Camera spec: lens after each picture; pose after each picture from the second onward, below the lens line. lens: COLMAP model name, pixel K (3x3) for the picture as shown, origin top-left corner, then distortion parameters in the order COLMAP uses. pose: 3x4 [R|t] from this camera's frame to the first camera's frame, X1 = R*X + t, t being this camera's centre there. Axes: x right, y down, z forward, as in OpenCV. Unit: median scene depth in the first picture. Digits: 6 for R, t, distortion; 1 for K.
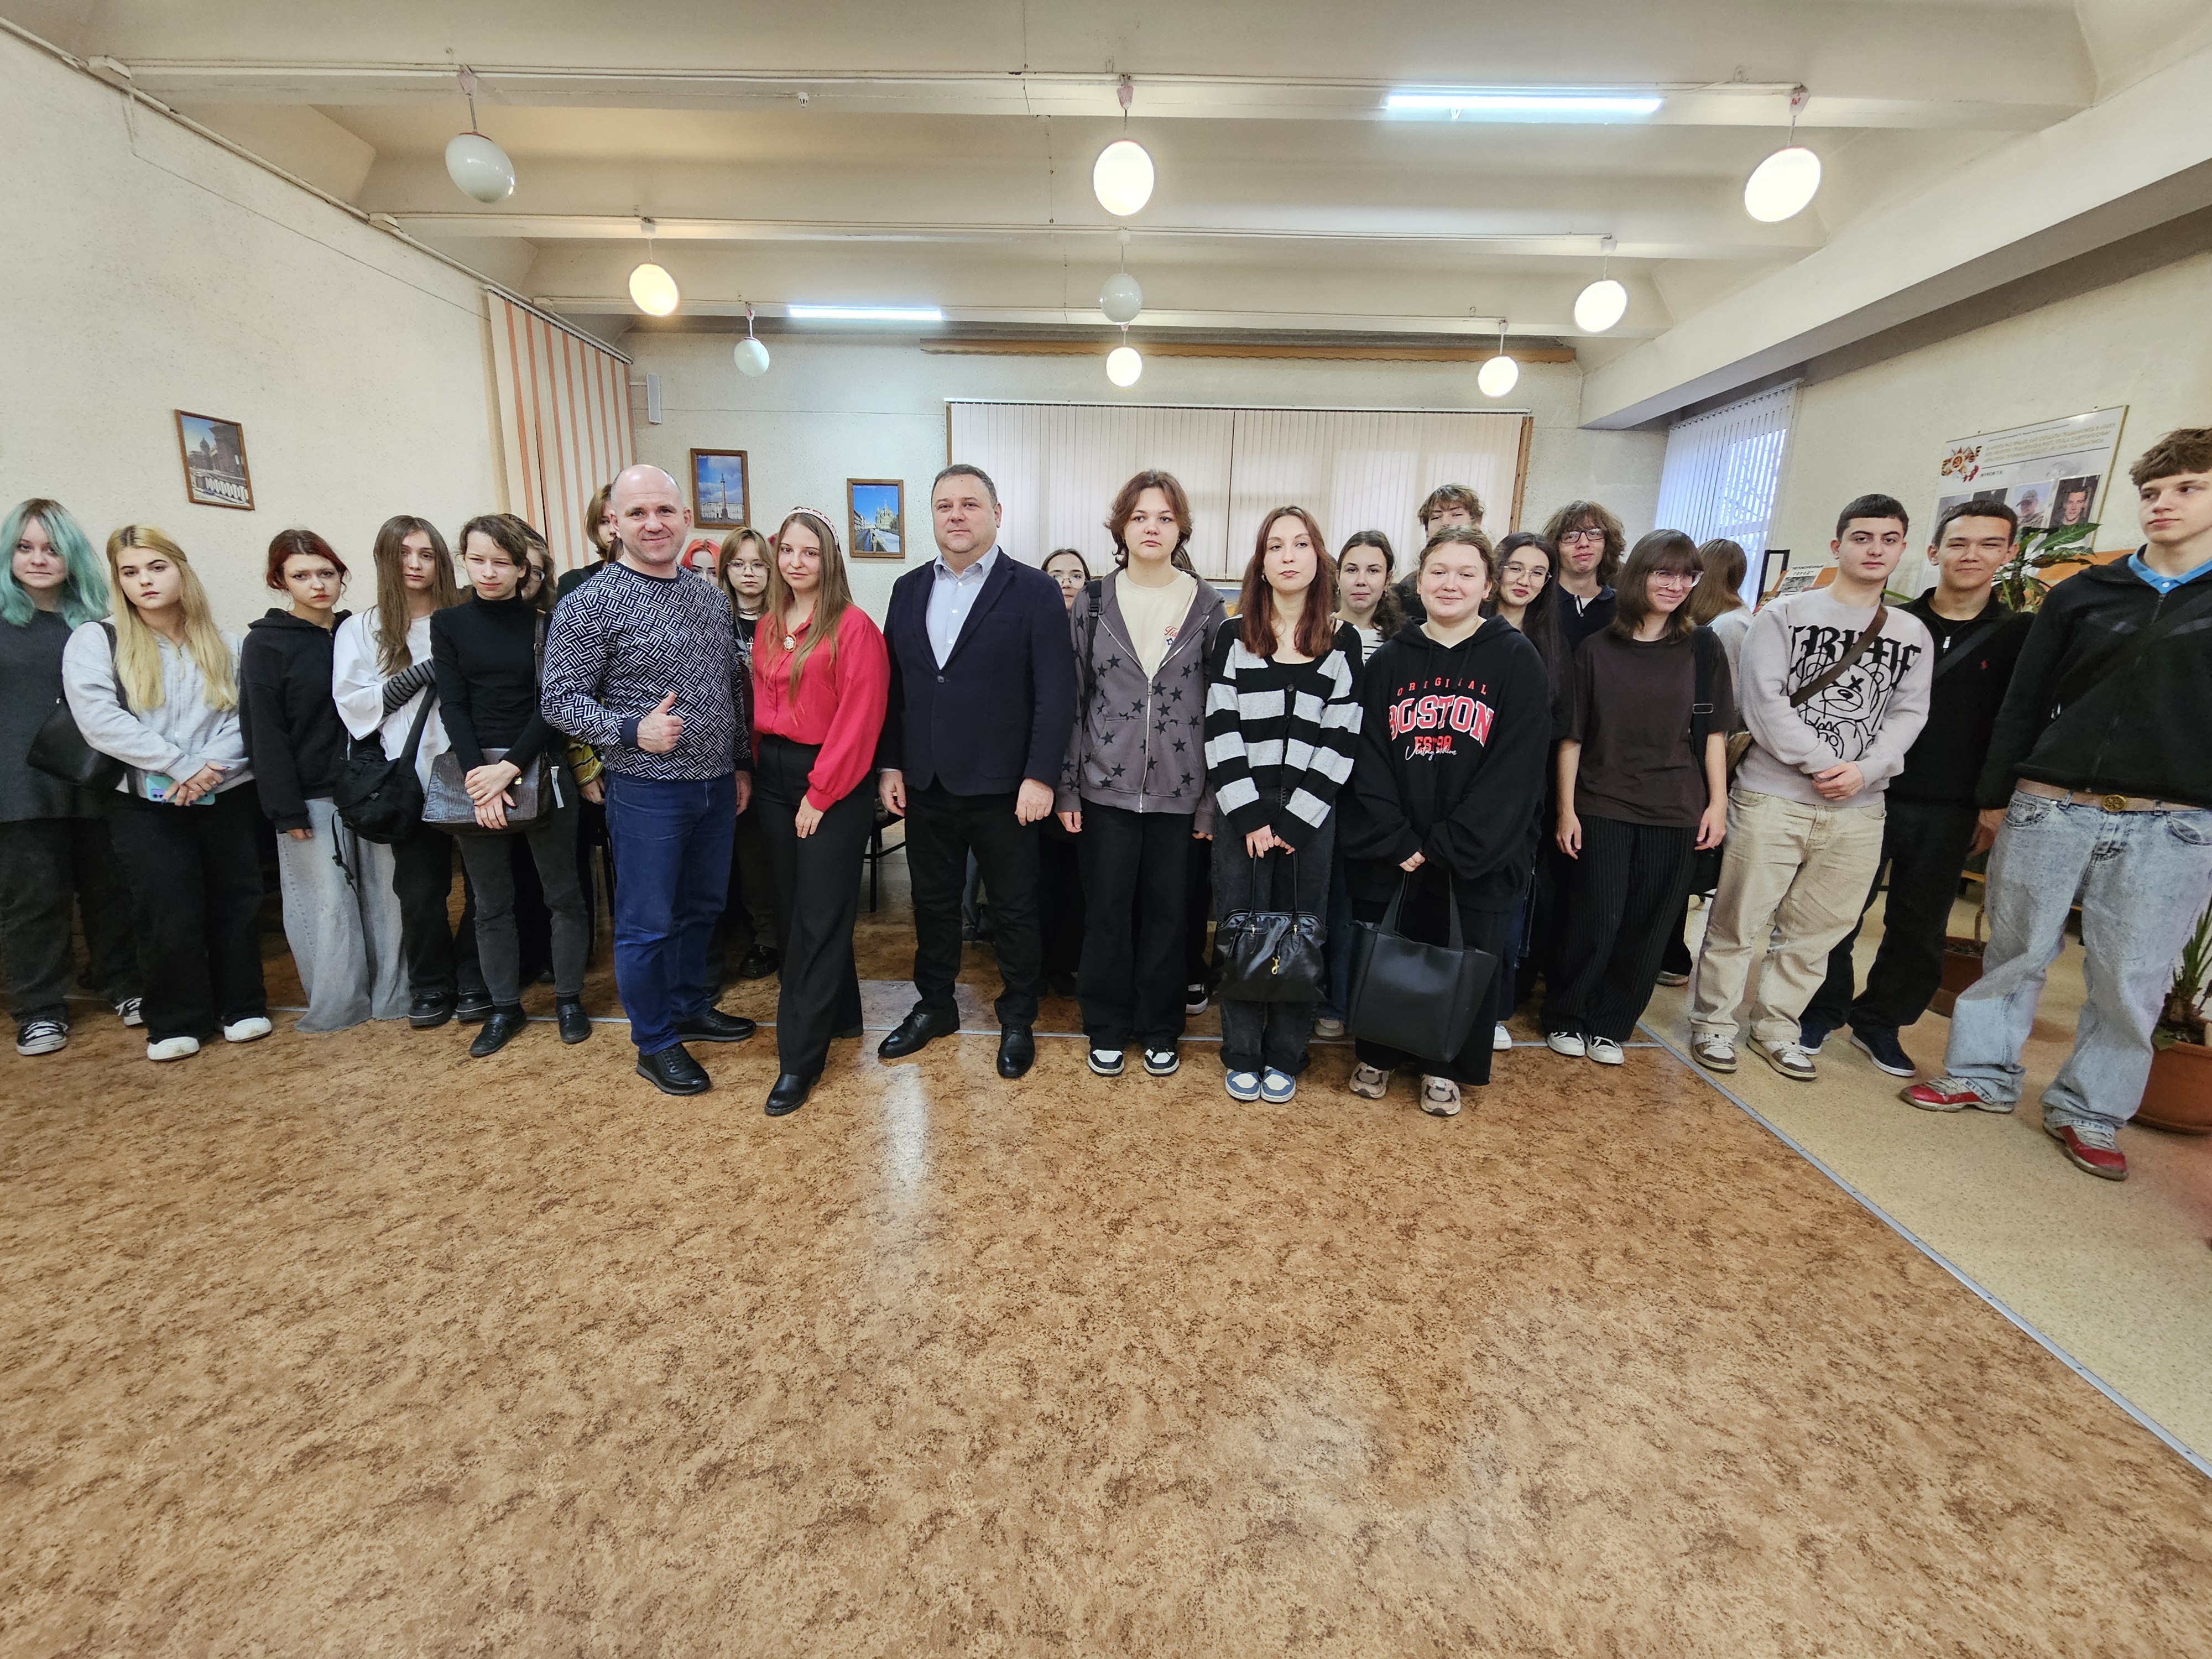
lens RADIAL K [[921.9, 0, 1096.0], [0, 921.9, 829.5], [0, 0, 1]] dist [-0.014506, 0.005242]
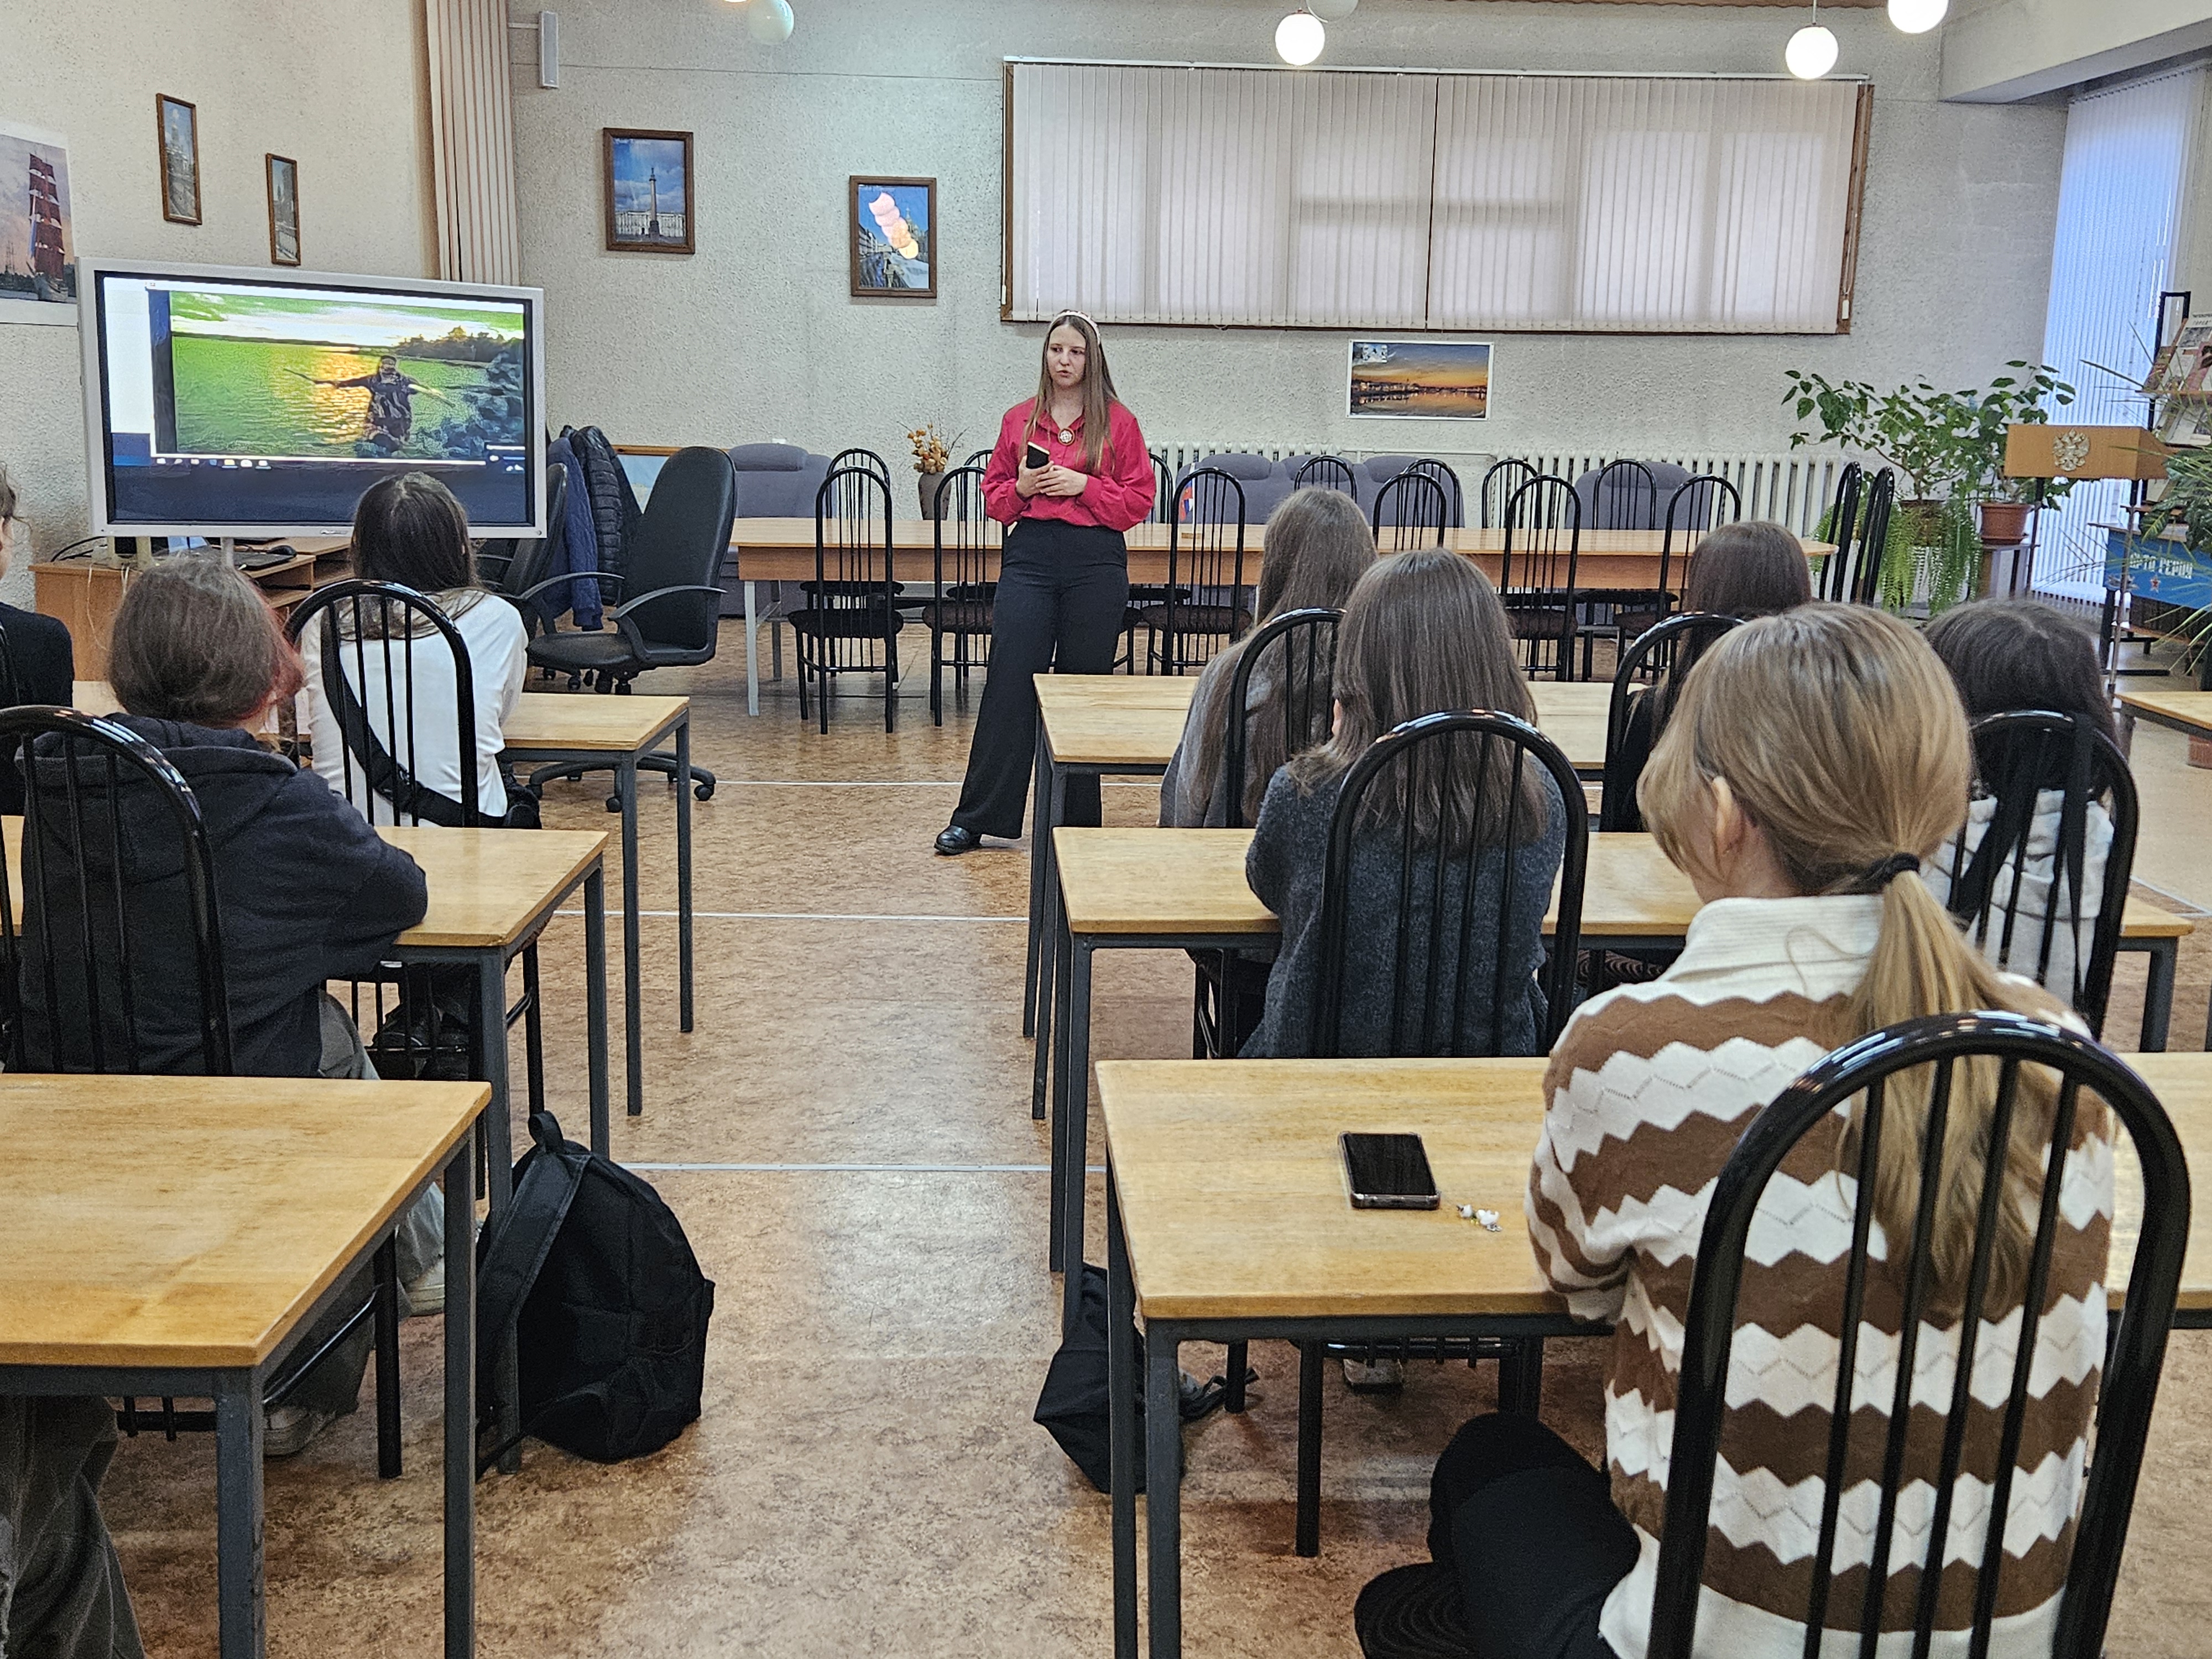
lens RADIAL K [[2215.2, 0, 1166.0], [0, 2215.2, 833.4], [0, 0, 1]] dist [0.074140, -0.025836]
pose [[0.995673, -0.024264, 0.089701, -0.772179], [0.025721, 0.999555, -0.015118, 0.429292], [-0.089294, 0.017360, 0.995854, -2.233723]]
